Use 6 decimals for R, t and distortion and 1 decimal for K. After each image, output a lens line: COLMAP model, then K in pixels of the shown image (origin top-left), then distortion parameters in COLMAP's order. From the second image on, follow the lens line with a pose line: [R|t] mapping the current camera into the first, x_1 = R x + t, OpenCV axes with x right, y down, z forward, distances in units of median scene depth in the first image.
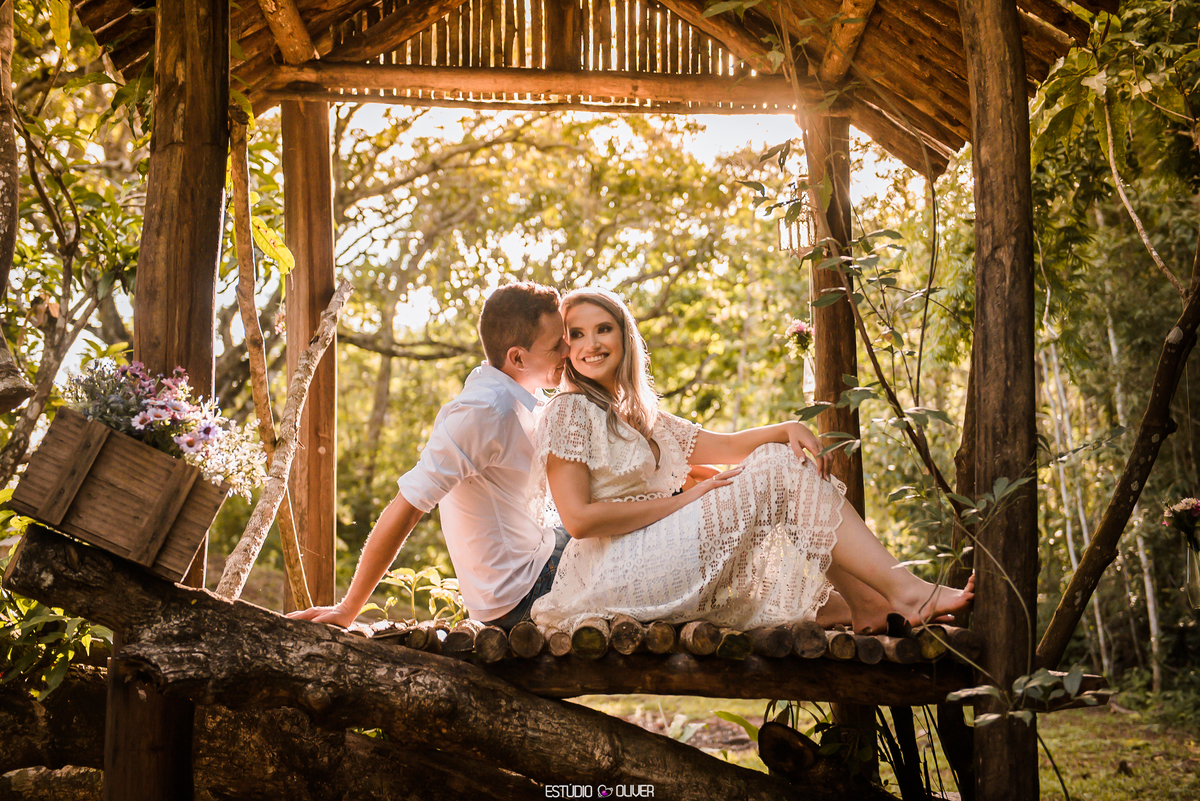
lens RADIAL K [[1710.0, 0, 601.0], [0, 1710.0, 402.6], [0, 0, 1]] dist [0.127930, -0.000824]
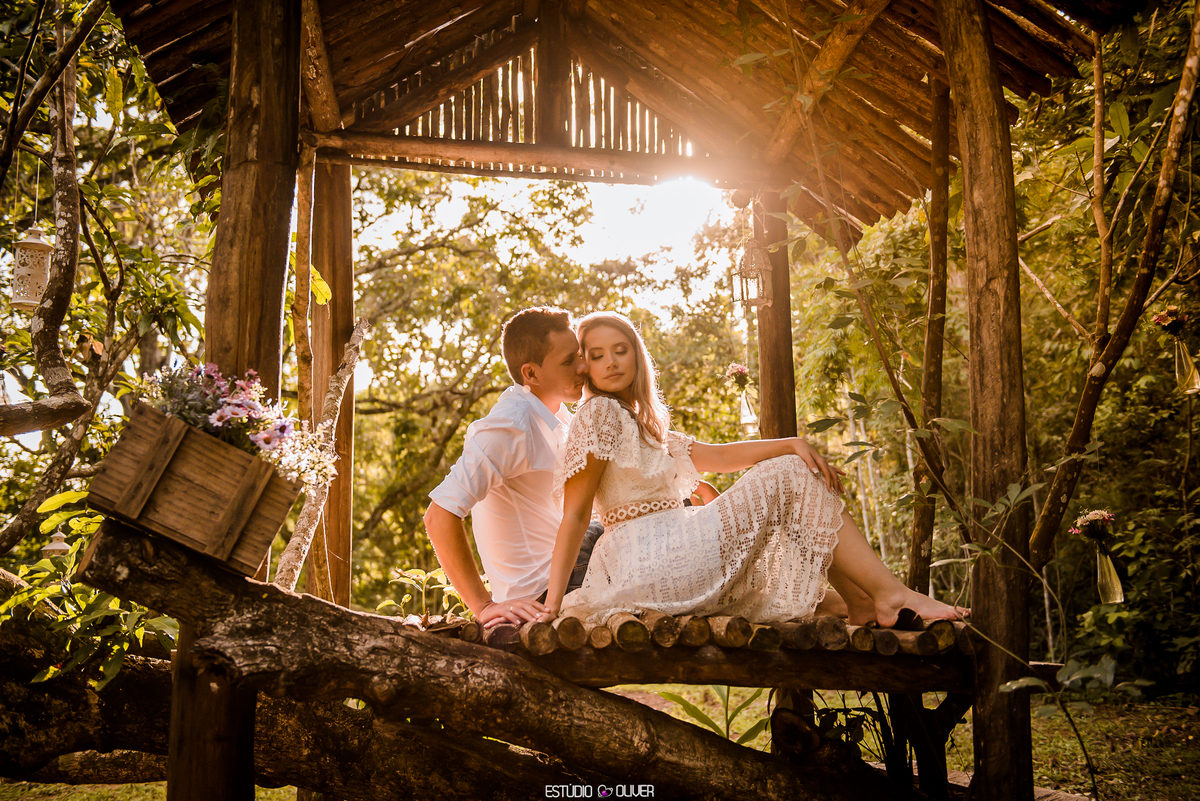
lens RADIAL K [[1278.4, 0, 596.3], [0, 1278.4, 399.8], [0, 0, 1]] dist [0.061467, 0.014326]
pose [[0.996544, 0.014126, 0.081856, -0.095197], [-0.010776, 0.999092, -0.041225, 0.025959], [-0.082364, 0.040200, 0.995791, 0.199021]]
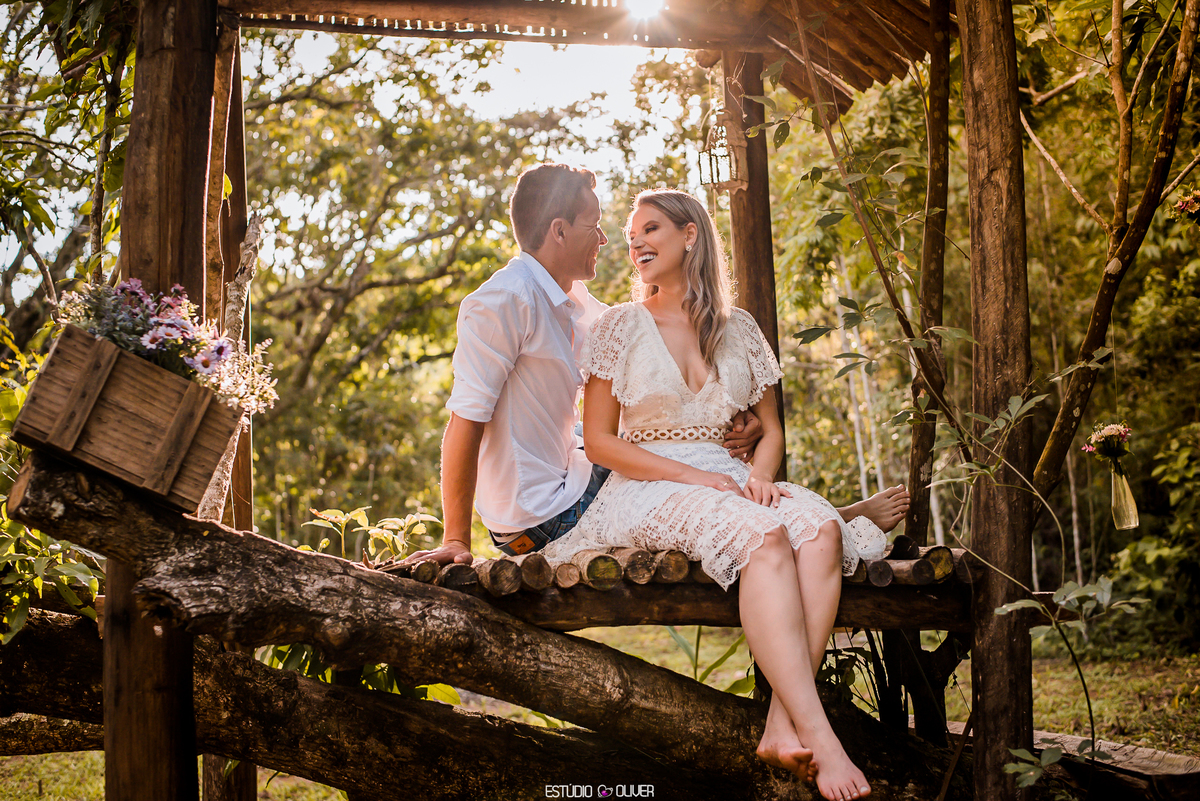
lens RADIAL K [[1696.2, 0, 600.0], [0, 1696.2, 400.5], [0, 0, 1]] dist [-0.101526, 0.048822]
pose [[0.990590, -0.007965, 0.136628, -0.136143], [0.005080, 0.999757, 0.021450, 0.022619], [-0.136766, -0.020554, 0.990390, 0.058180]]
